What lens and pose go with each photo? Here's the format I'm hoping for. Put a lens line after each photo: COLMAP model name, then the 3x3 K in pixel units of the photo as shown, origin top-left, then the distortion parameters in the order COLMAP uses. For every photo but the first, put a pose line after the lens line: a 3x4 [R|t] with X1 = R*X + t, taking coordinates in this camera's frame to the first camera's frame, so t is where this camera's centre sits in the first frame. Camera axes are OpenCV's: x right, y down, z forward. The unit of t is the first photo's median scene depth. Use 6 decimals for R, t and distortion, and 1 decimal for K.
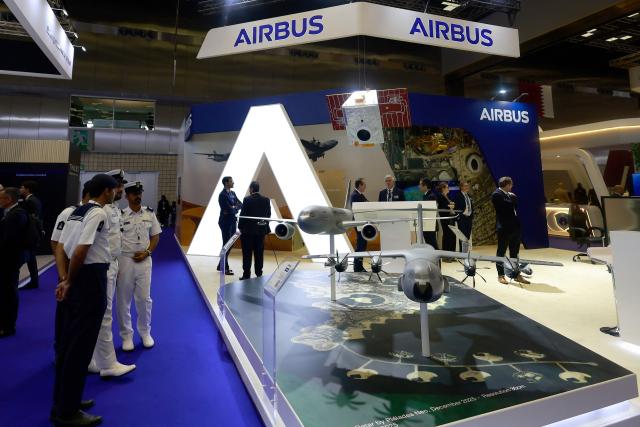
lens RADIAL K [[415.2, 0, 320.0], [0, 415.2, 213.5], [0, 0, 1]] dist [-0.003467, -0.000553]
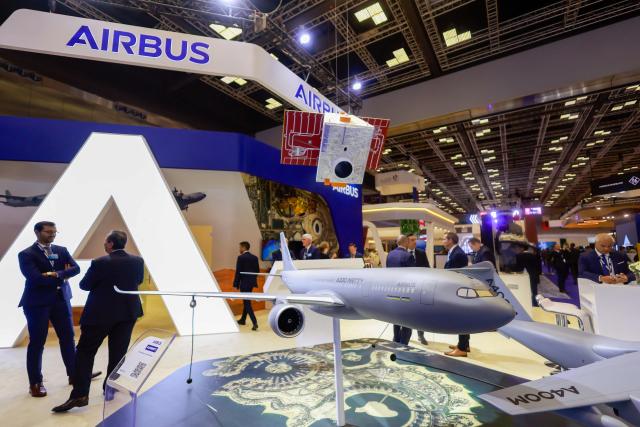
lens RADIAL K [[291.4, 0, 319.9], [0, 291.4, 229.7], [0, 0, 1]] dist [0.001589, 0.000473]
pose [[0.822327, 0.042884, 0.567397, -0.122953], [0.032288, 0.992033, -0.121773, -0.013447], [-0.568098, 0.118457, 0.814391, 0.390879]]
